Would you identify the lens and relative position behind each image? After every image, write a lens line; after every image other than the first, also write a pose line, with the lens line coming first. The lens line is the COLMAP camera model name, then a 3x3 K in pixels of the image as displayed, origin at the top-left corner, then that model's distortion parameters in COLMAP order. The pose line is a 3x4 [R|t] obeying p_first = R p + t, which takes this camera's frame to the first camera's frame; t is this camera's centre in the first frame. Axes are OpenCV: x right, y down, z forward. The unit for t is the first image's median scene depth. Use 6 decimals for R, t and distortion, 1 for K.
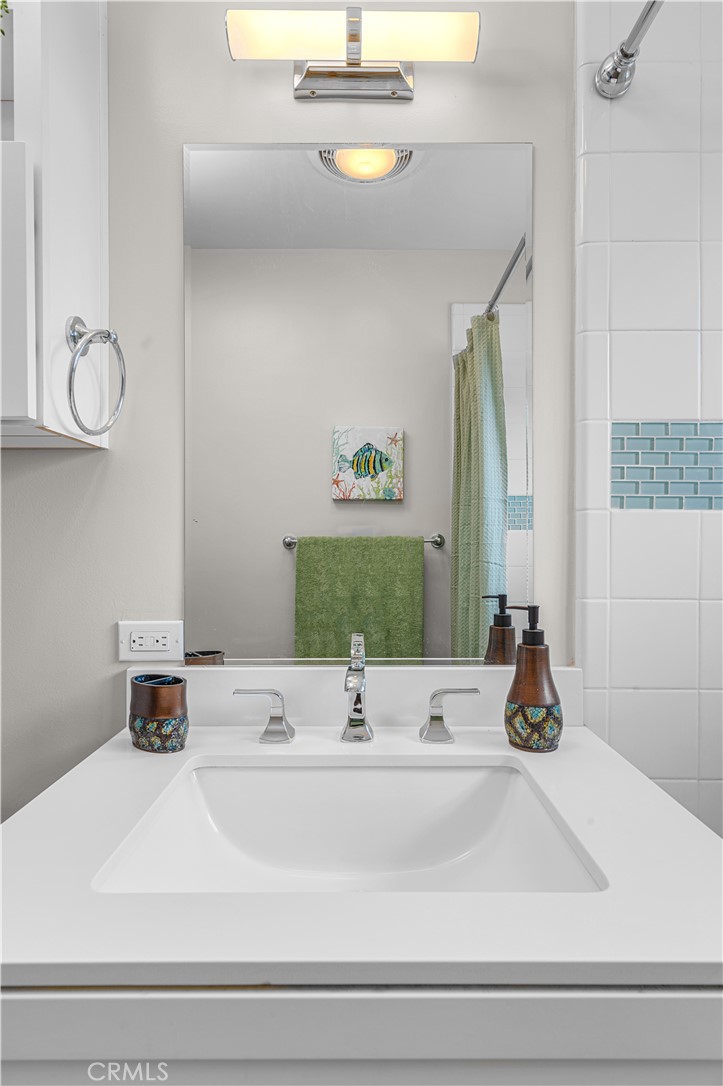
lens RADIAL K [[554.5, 0, 361.5], [0, 554.5, 543.0], [0, 0, 1]] dist [-0.014102, -0.000211]
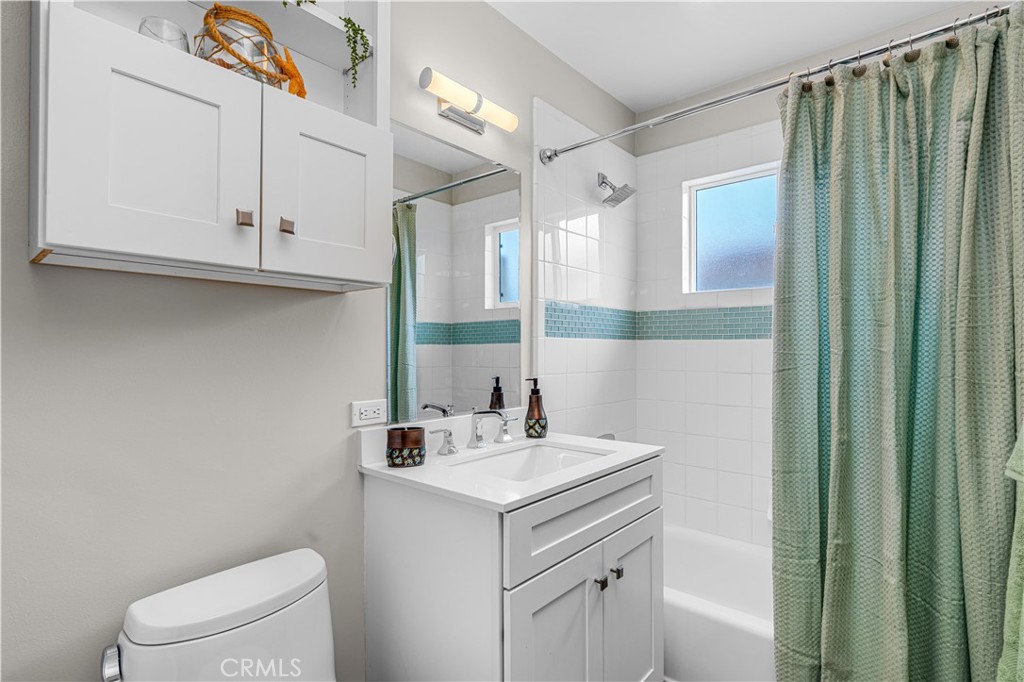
lens RADIAL K [[493.2, 0, 512.0], [0, 493.2, 341.0], [0, 0, 1]] dist [-0.000760, 0.000276]
pose [[0.657795, 0.012521, 0.753093, -1.239547], [0.000889, 0.999848, -0.017400, -0.008959], [-0.753196, 0.012115, 0.657684, -0.288558]]
